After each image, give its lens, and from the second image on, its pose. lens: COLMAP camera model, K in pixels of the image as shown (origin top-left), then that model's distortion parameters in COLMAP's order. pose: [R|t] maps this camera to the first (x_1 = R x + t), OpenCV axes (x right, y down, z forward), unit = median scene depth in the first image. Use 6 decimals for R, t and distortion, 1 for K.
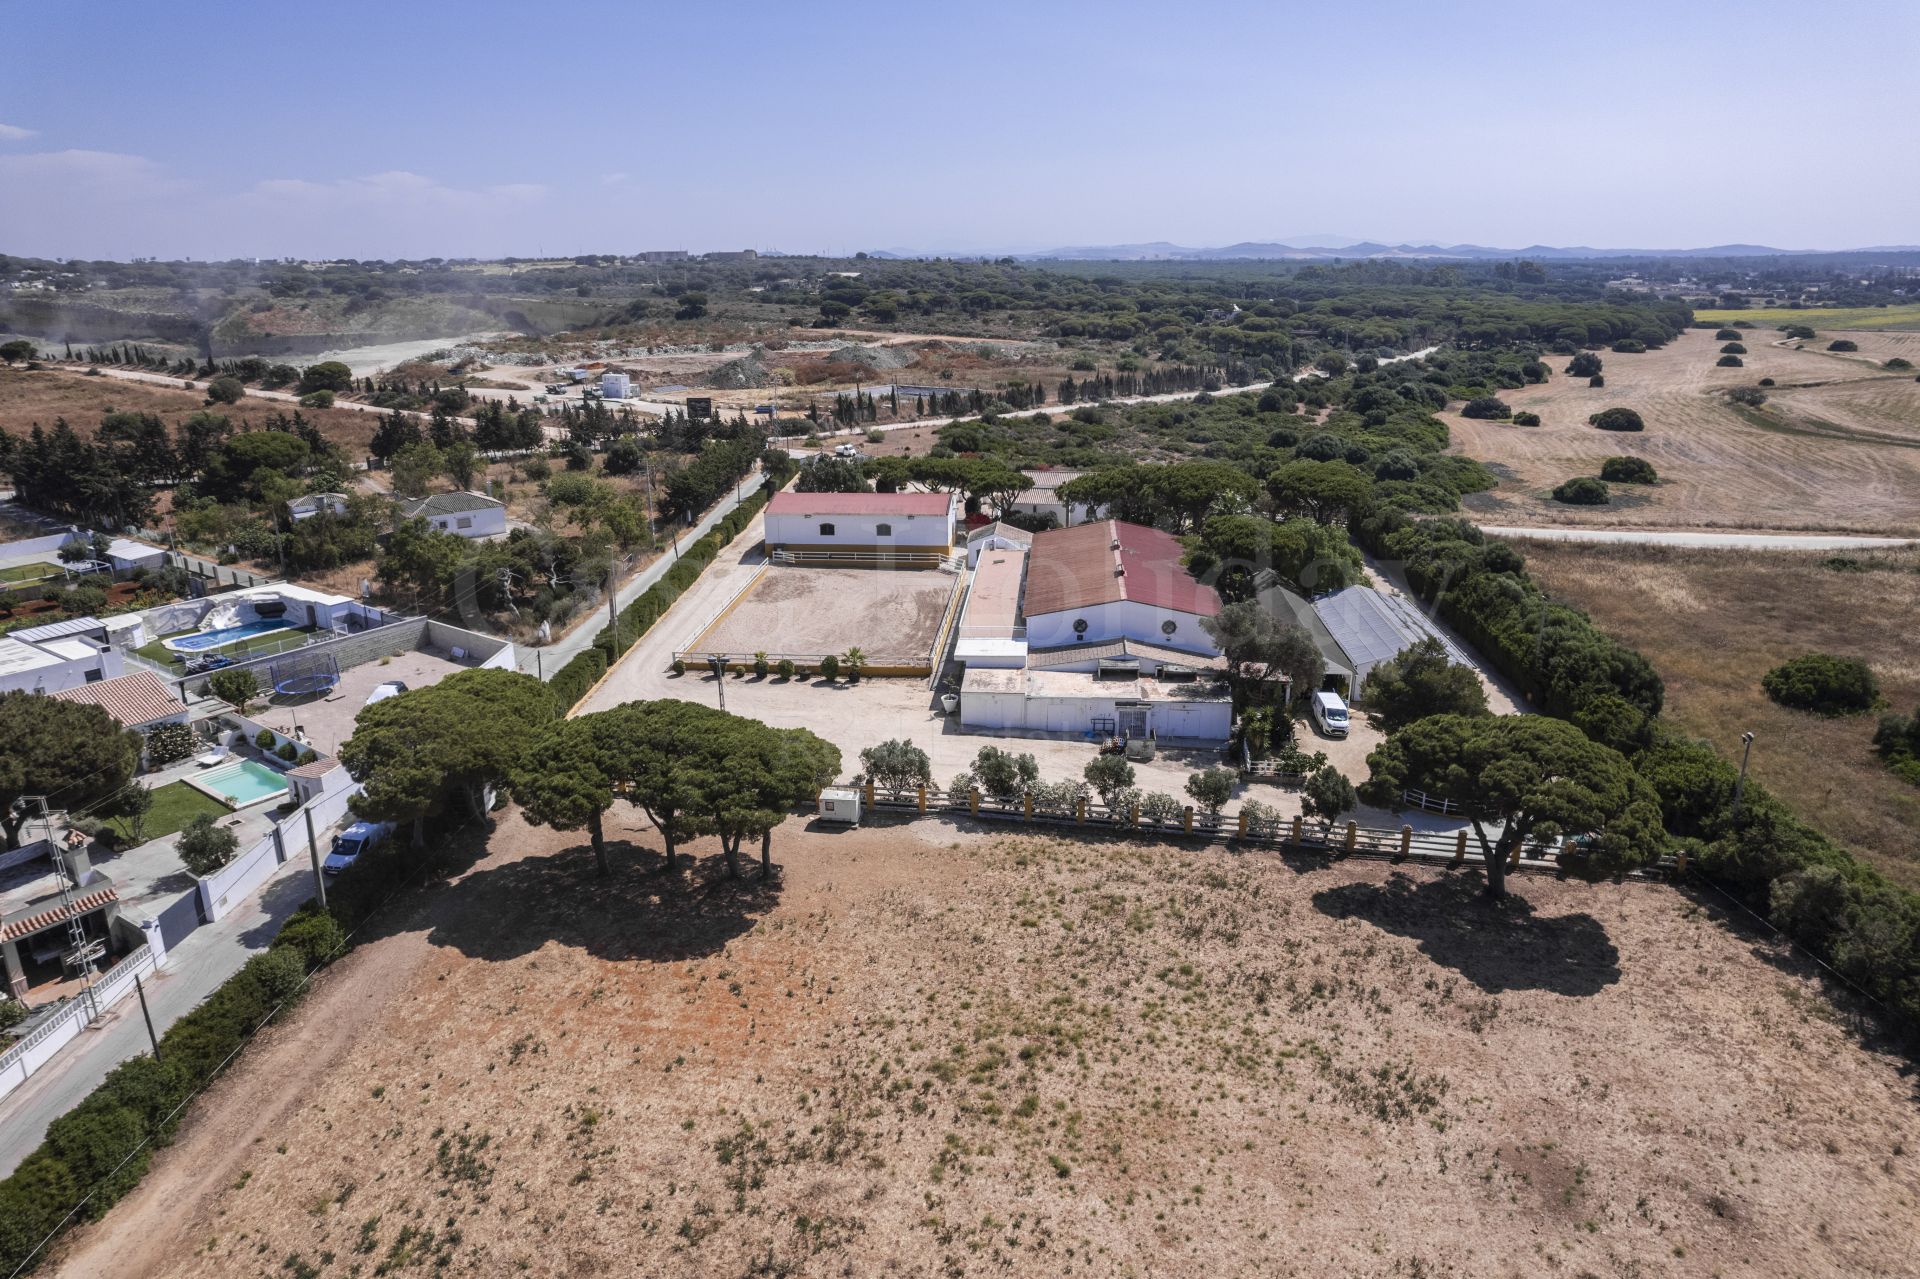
lens RADIAL K [[1231.9, 0, 969.5], [0, 1231.9, 639.2], [0, 0, 1]] dist [-0.078858, 0.068575]
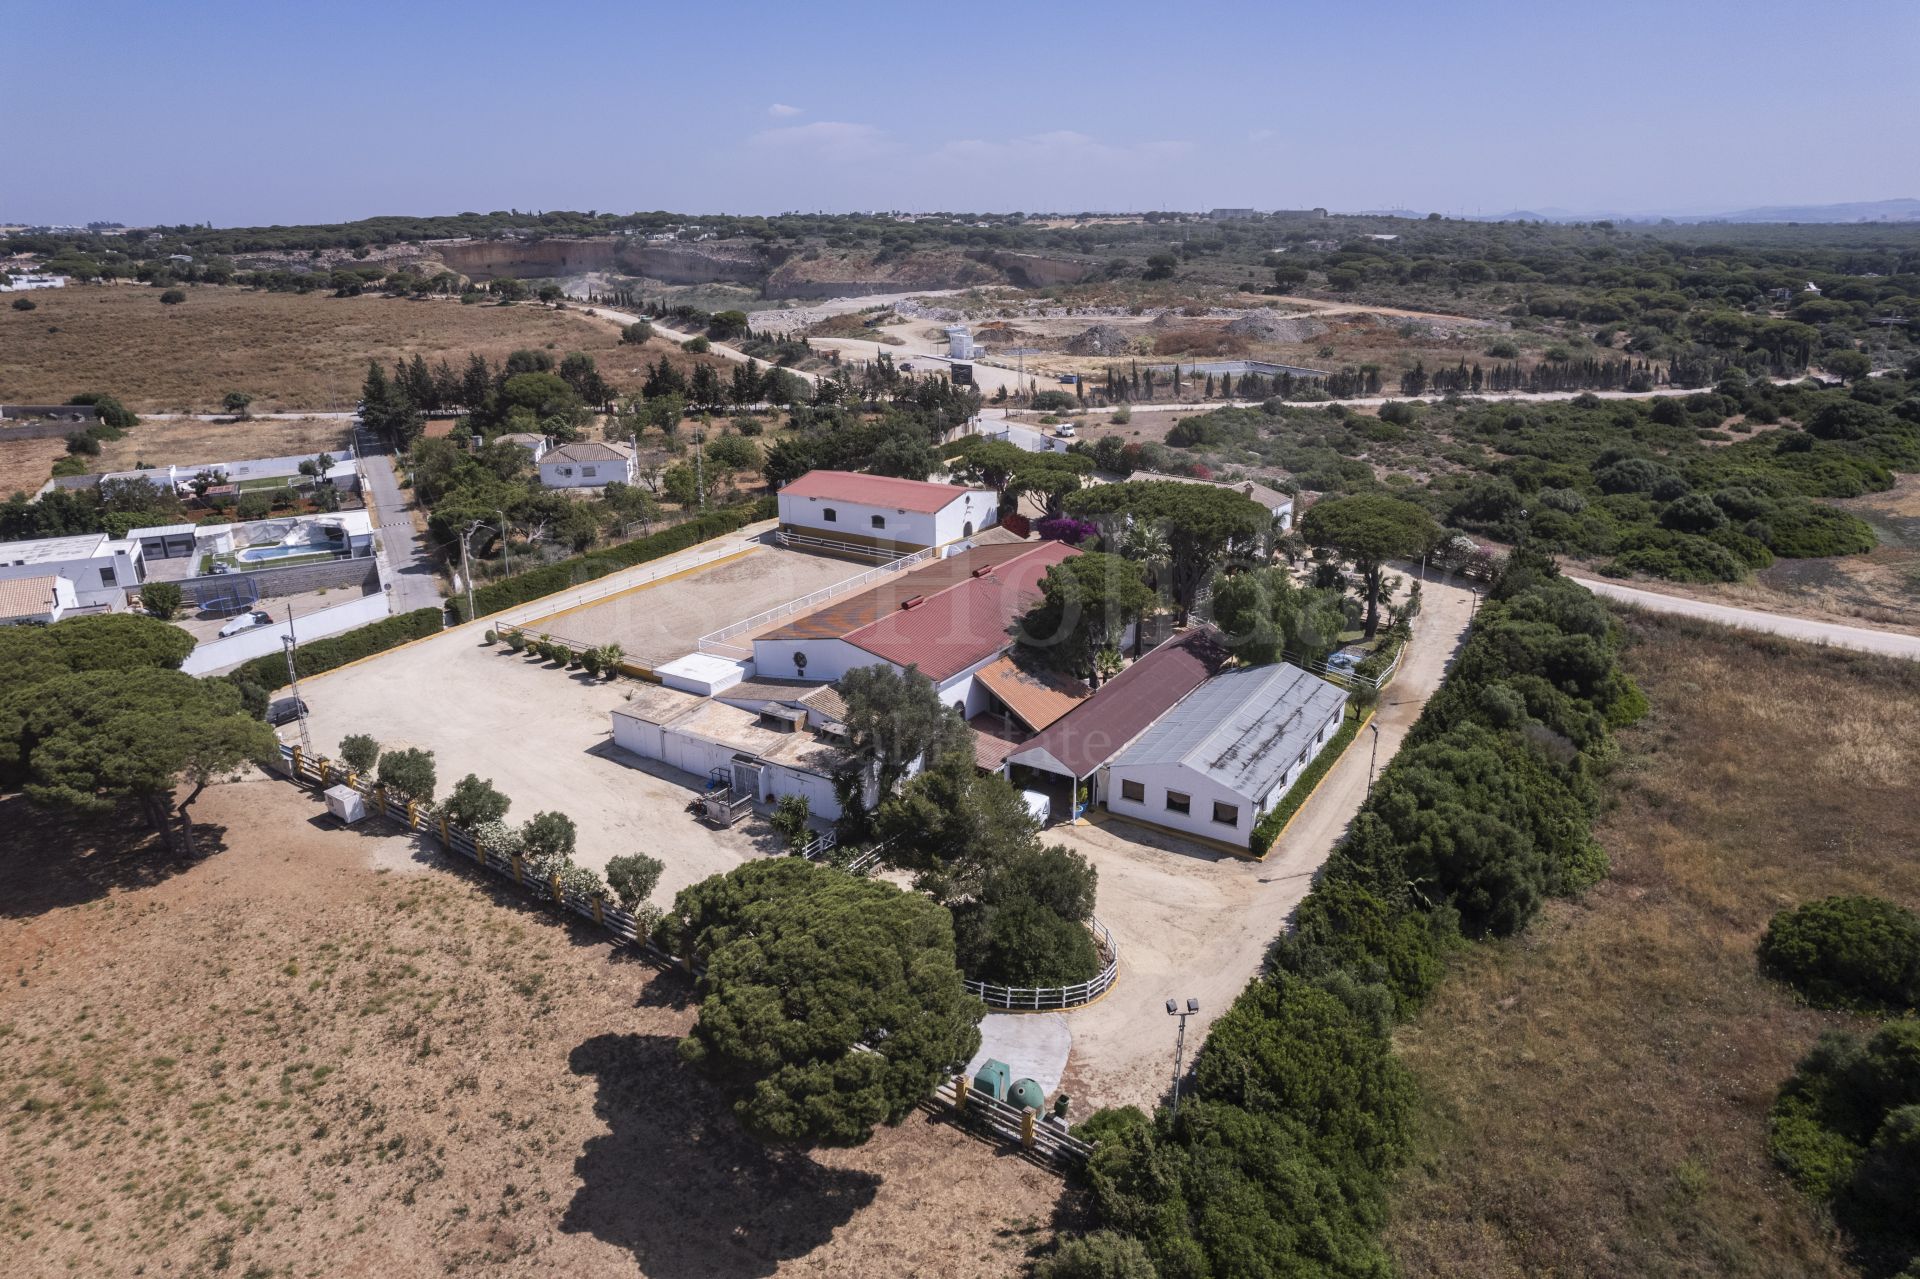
lens RADIAL K [[1231.9, 0, 969.5], [0, 1231.9, 639.2], [0, 0, 1]] dist [-0.078858, 0.068575]
pose [[0.885764, 0.151827, -0.438601, 0.233103], [-0.137439, 0.988402, 0.064585, -0.039695], [0.443320, 0.003074, 0.896358, 0.108180]]
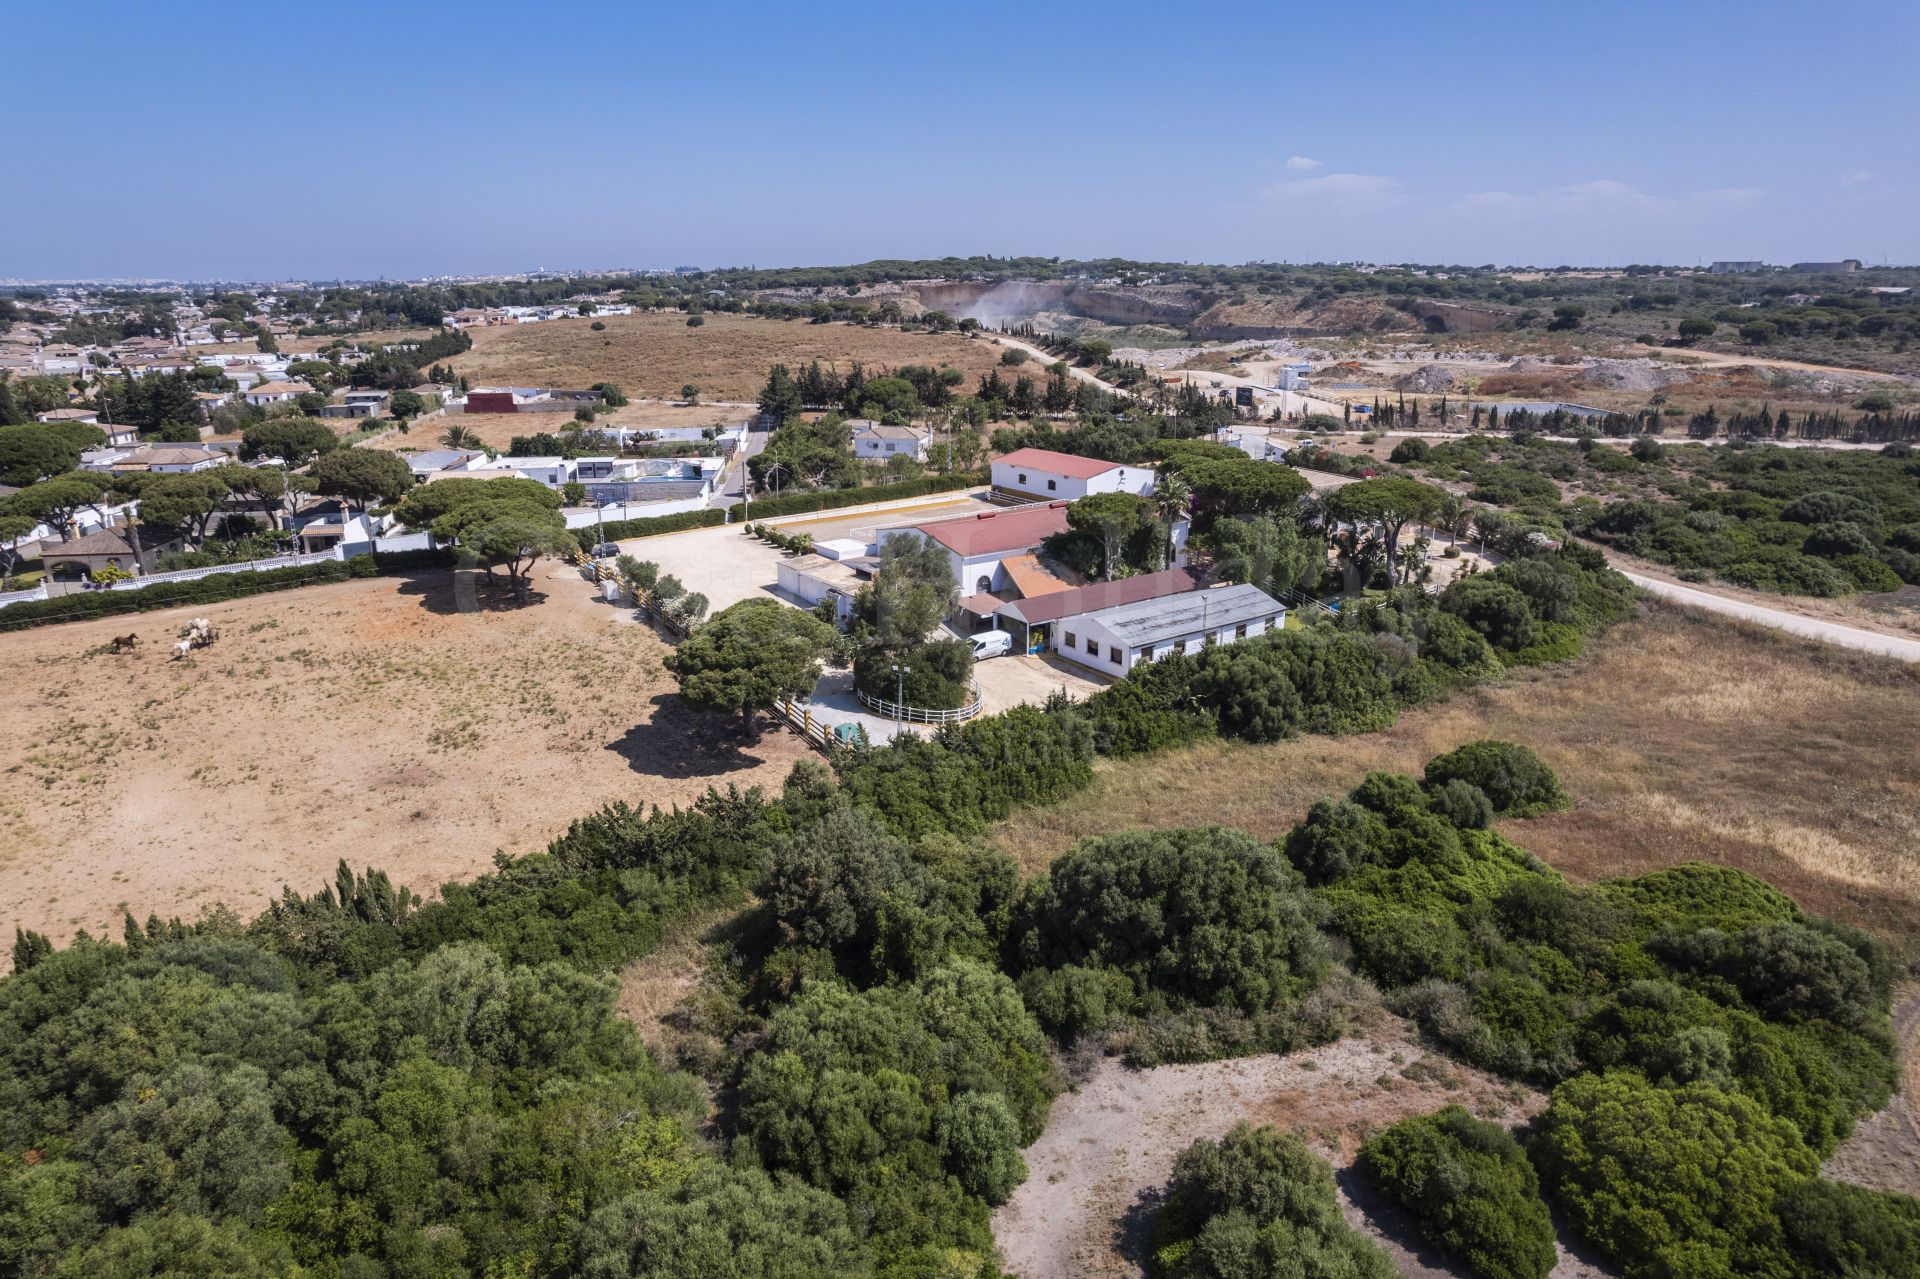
lens RADIAL K [[1231.9, 0, 969.5], [0, 1231.9, 639.2], [0, 0, 1]] dist [-0.078858, 0.068575]
pose [[0.648645, 0.222871, -0.727728, 0.448689], [-0.226587, 0.969356, 0.094908, -0.021280], [0.726579, 0.103332, 0.679268, 0.071653]]
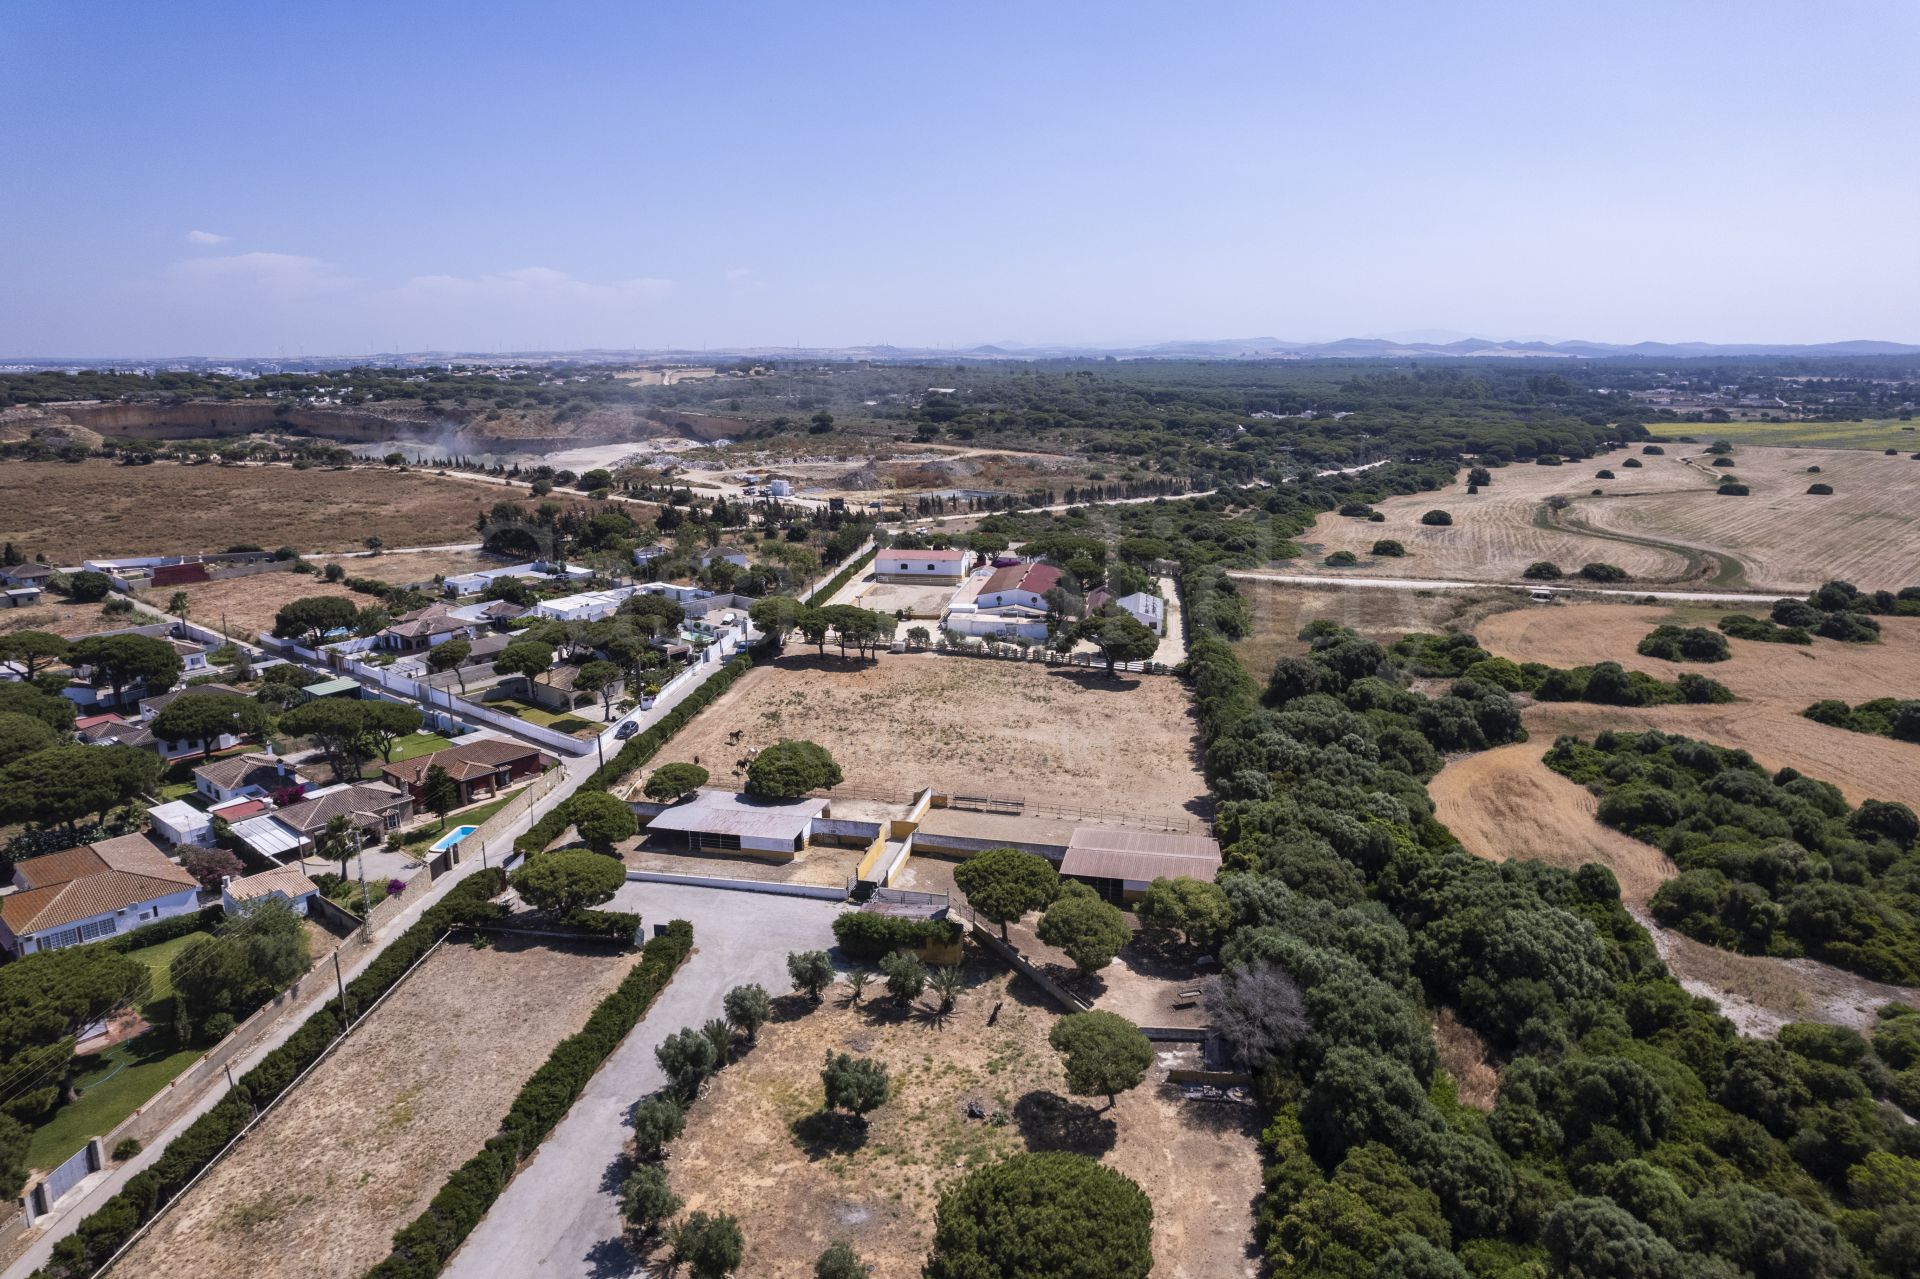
lens RADIAL K [[1231.9, 0, 969.5], [0, 1231.9, 639.2], [0, 0, 1]] dist [-0.078858, 0.068575]
pose [[0.996351, 0.021806, -0.082521, 0.095923], [-0.027582, 0.997200, -0.069514, 0.099373], [0.080774, 0.071537, 0.994162, -0.598922]]
